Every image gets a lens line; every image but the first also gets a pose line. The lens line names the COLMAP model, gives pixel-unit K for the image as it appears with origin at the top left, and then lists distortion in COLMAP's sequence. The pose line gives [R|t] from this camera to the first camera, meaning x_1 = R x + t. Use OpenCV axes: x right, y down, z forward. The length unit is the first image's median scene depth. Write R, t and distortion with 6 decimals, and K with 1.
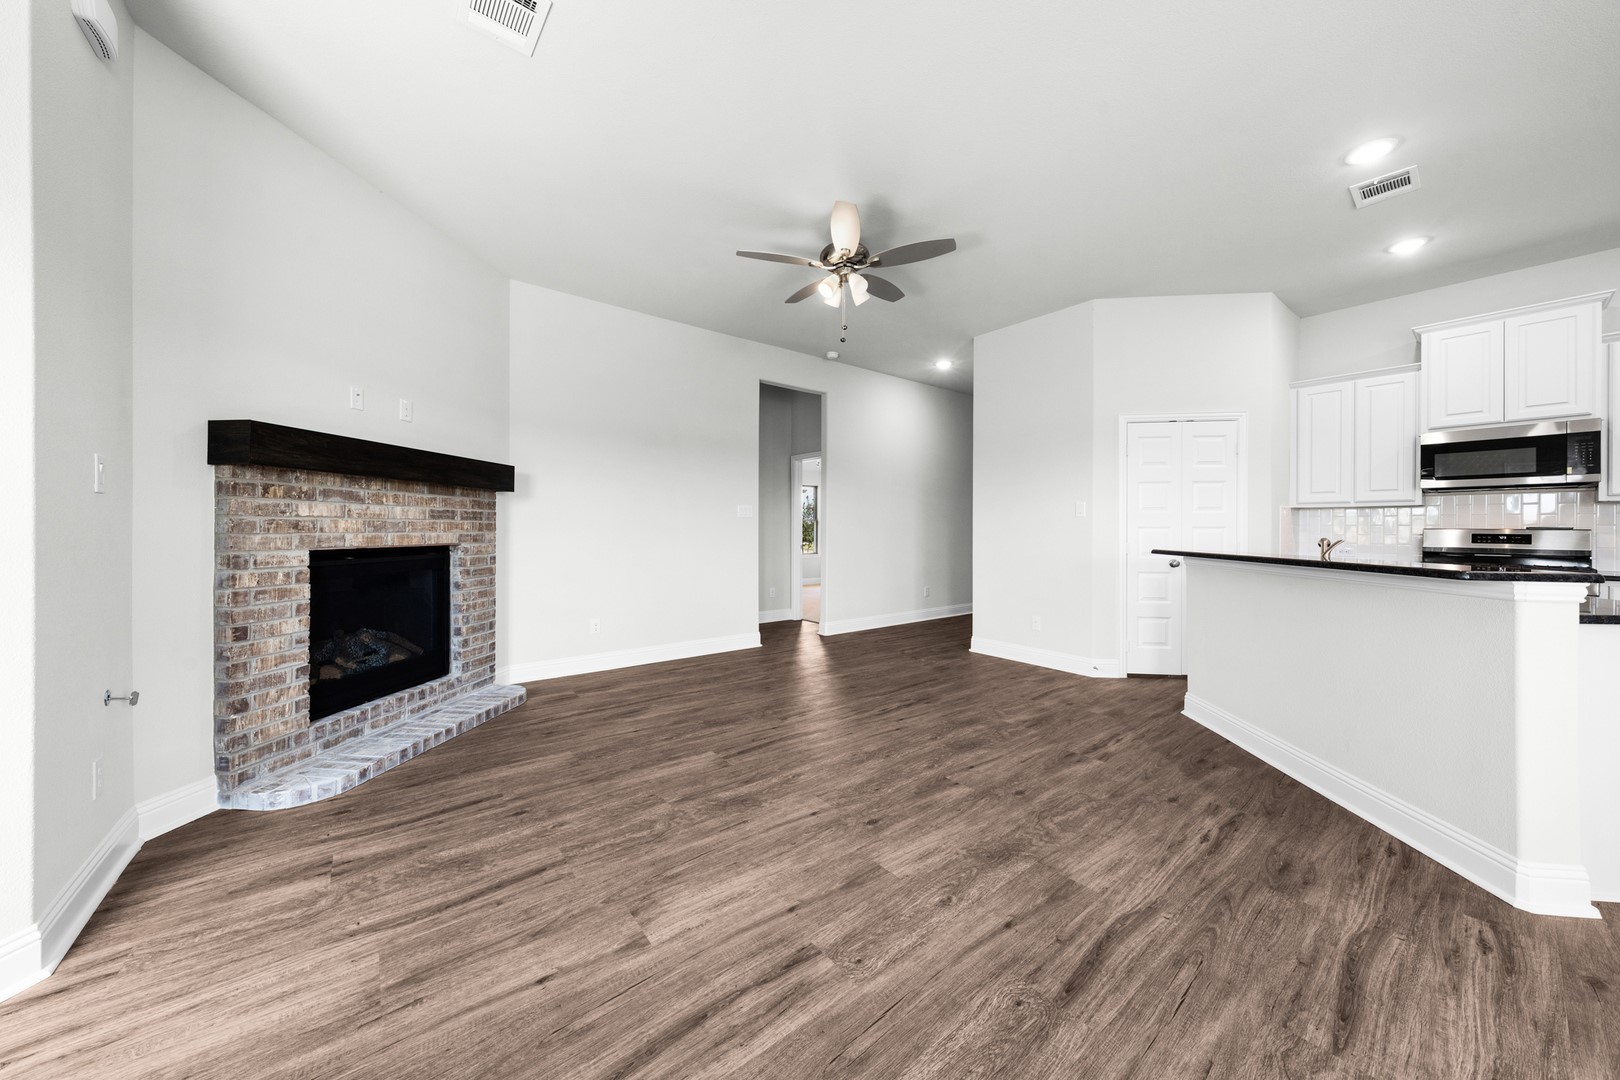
lens RADIAL K [[557.5, 0, 814.2], [0, 557.5, 525.4], [0, 0, 1]] dist [-0.001447, 0.000366]
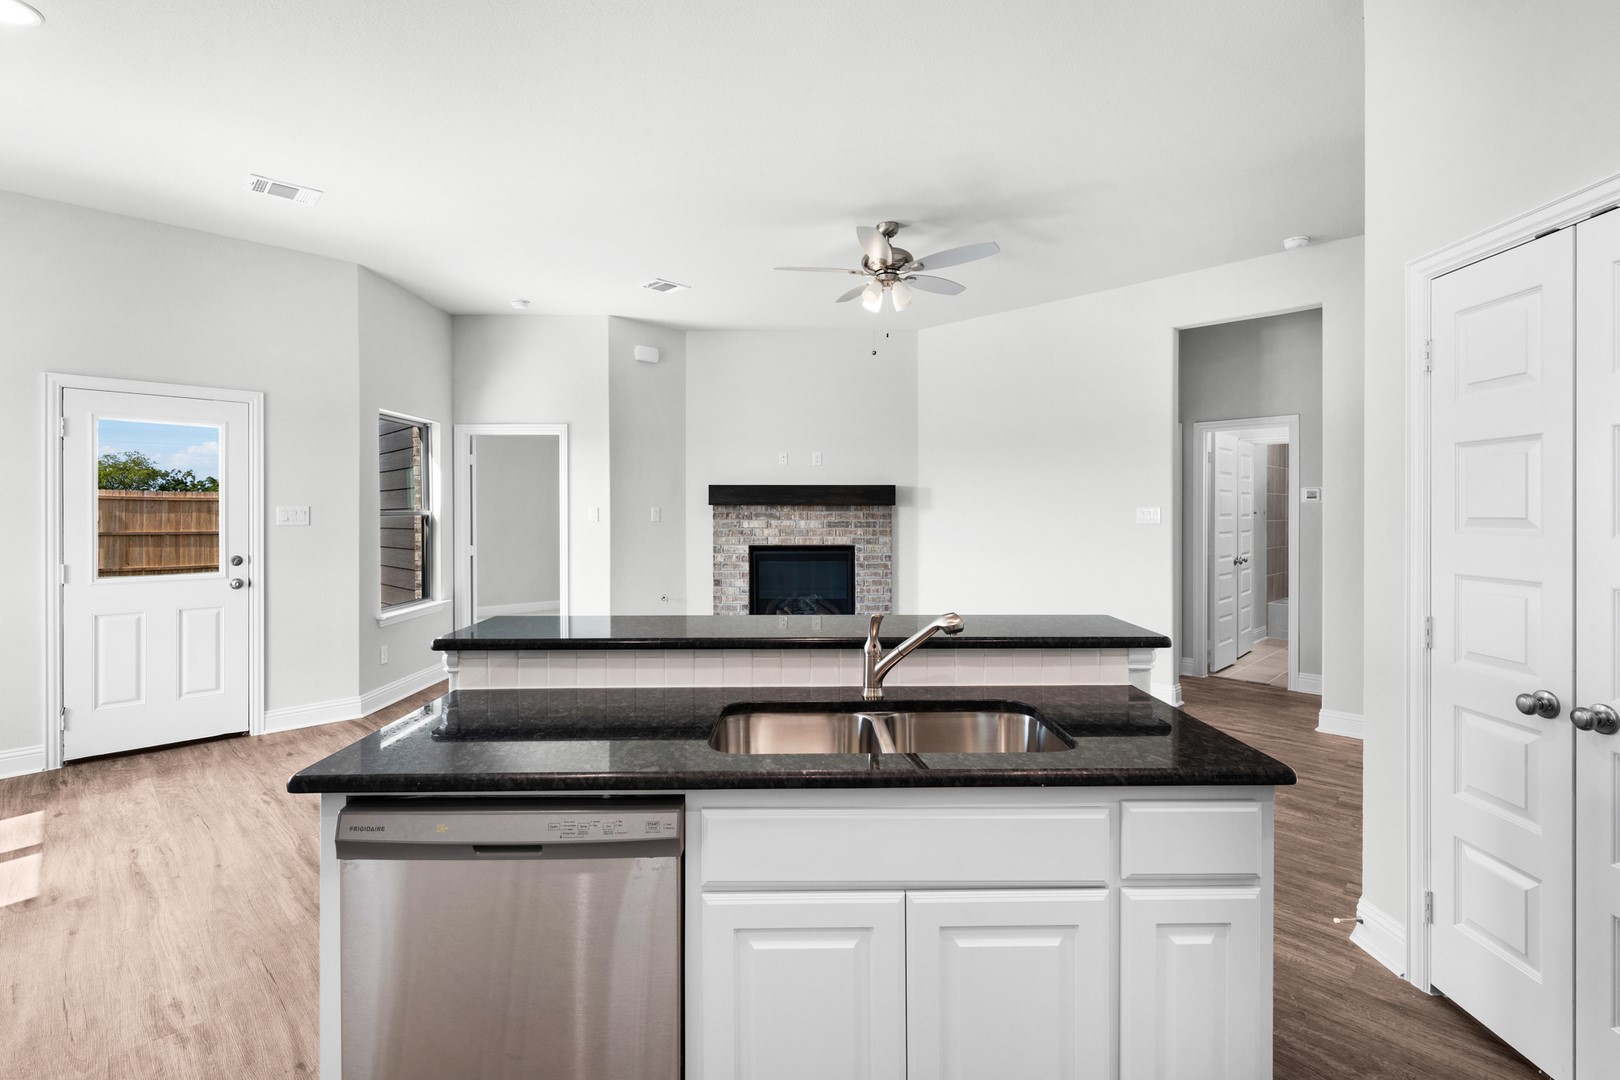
lens RADIAL K [[735.6, 0, 805.8], [0, 735.6, 516.5], [0, 0, 1]] dist [0.000948, 0.000036]
pose [[0.103769, 0.002477, -0.994598, 1.505068], [0.006729, 0.999972, 0.003192, -0.056713], [0.994579, -0.007024, 0.103749, 0.848142]]
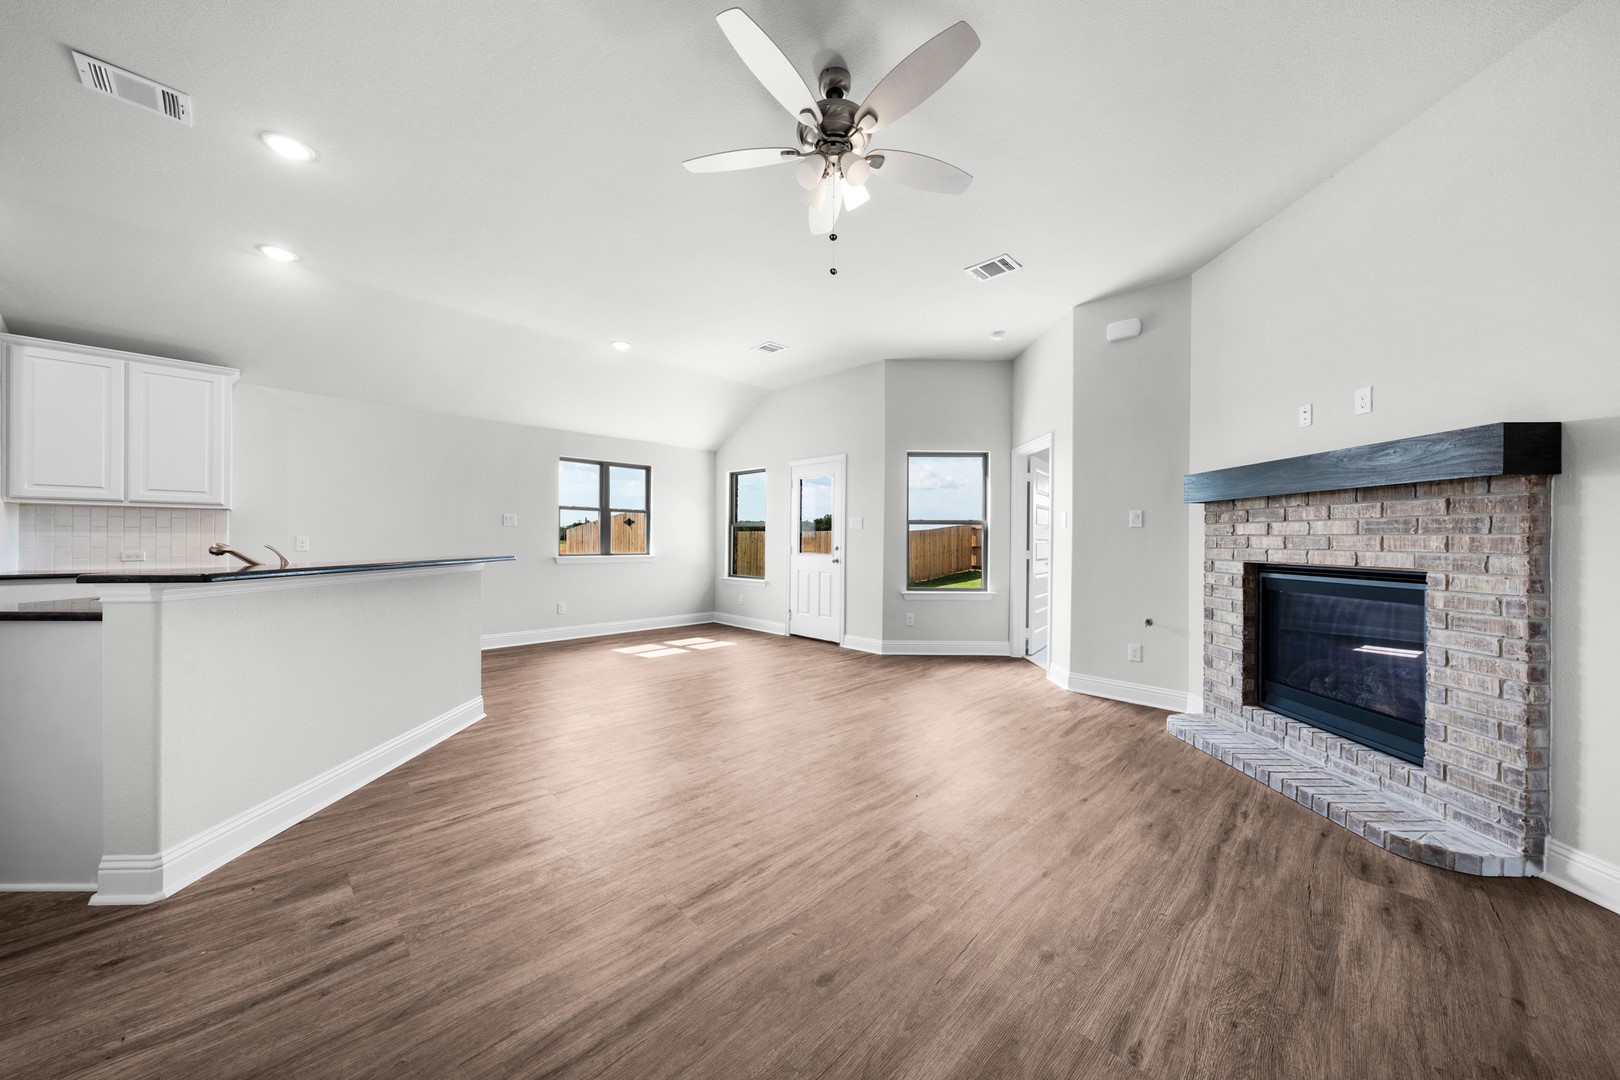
lens RADIAL K [[557.5, 0, 811.2], [0, 557.5, 530.5], [0, 0, 1]] dist [-0.001447, 0.000366]
pose [[-0.993980, -0.014786, -0.108559, 0.173006], [-0.012653, 0.999714, -0.020313, 0.010354], [0.108828, -0.018817, -0.993882, 1.939568]]
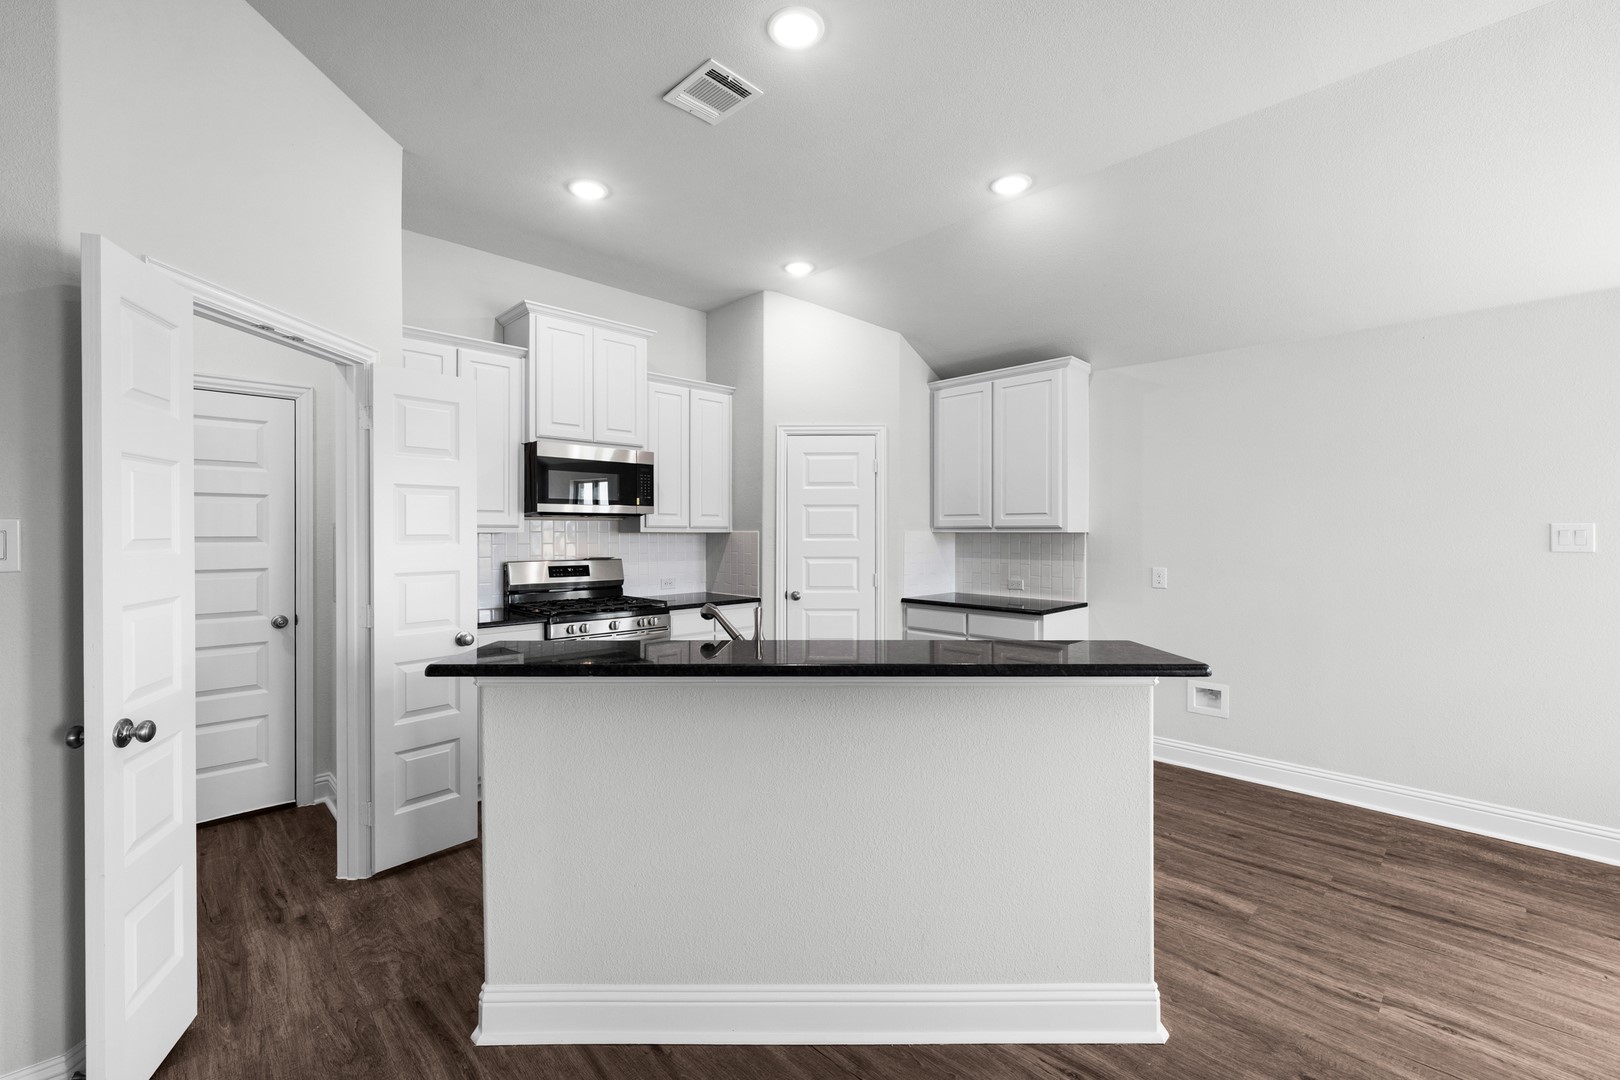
lens RADIAL K [[656.4, 0, 811.5], [0, 656.4, 541.9], [0, 0, 1]] dist [0.000149, -0.000030]
pose [[-0.098813, -0.014570, 0.994999, 0.193847], [-0.003838, 0.999891, 0.014261, -0.055048], [-0.995099, -0.002409, -0.098858, 0.994048]]
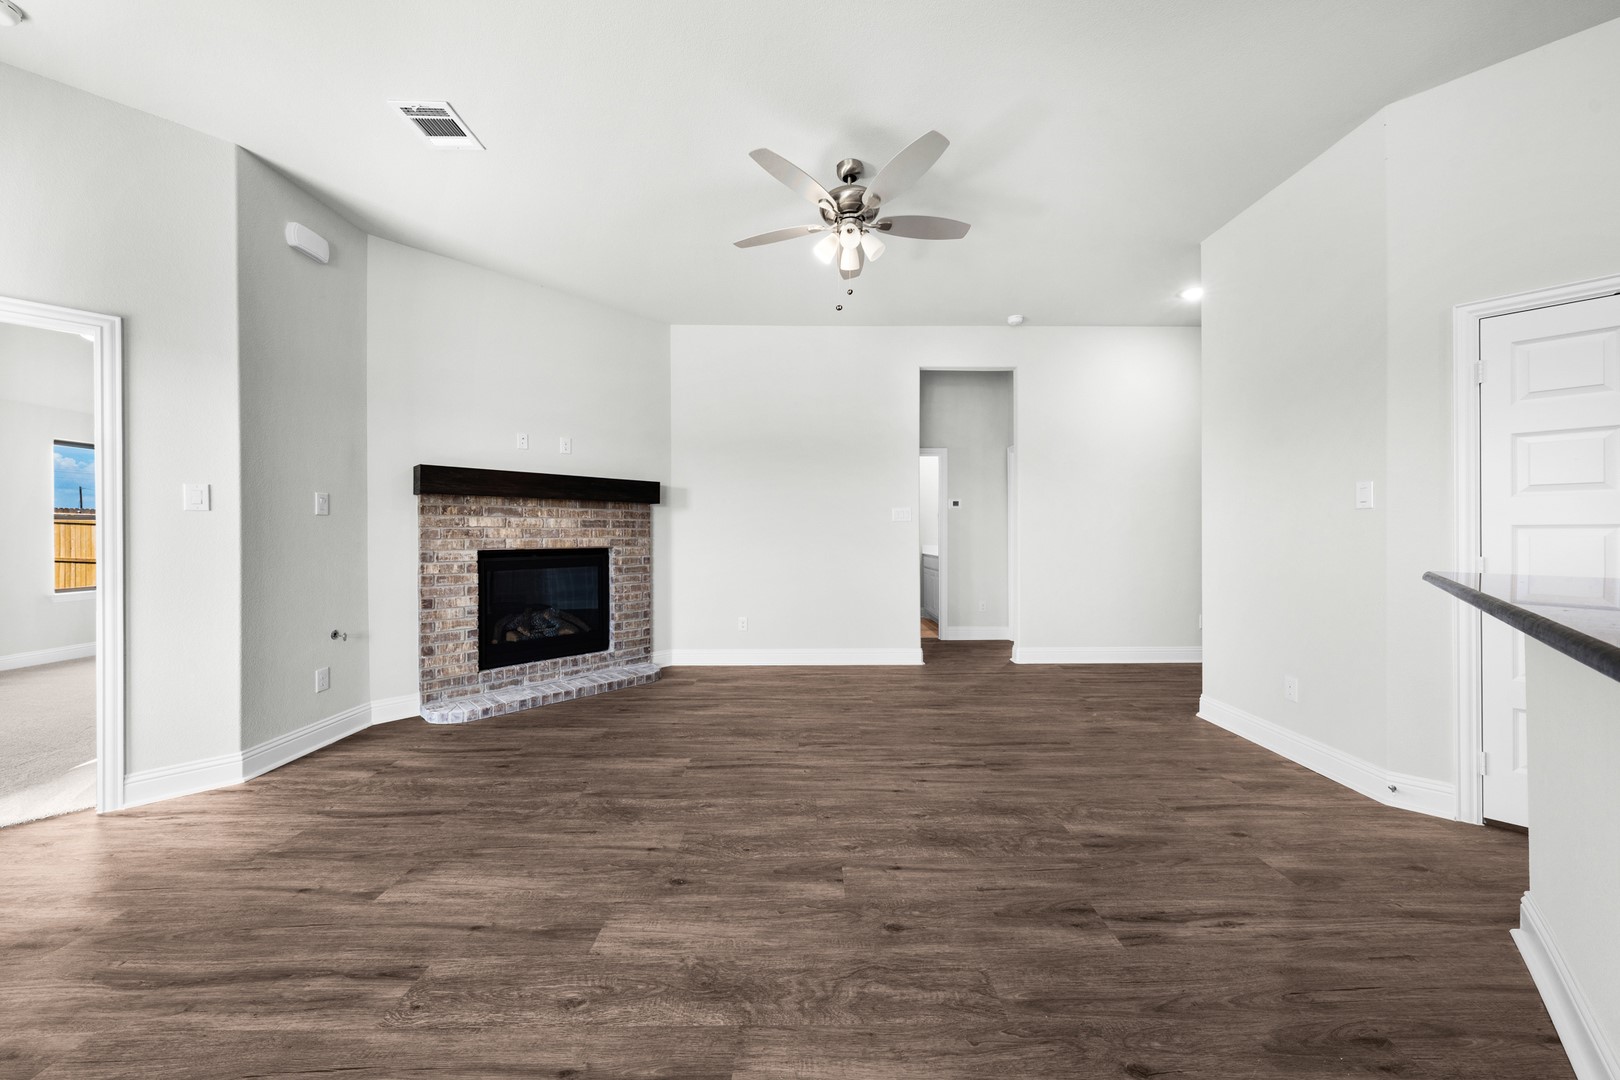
lens RADIAL K [[557.5, 0, 810.6], [0, 557.5, 530.9], [0, 0, 1]] dist [-0.001447, 0.000366]
pose [[0.788260, -0.007704, -0.615294, 0.605507], [0.008706, 0.999961, -0.001366, 0.003557], [0.615280, -0.004280, 0.788297, 0.355856]]
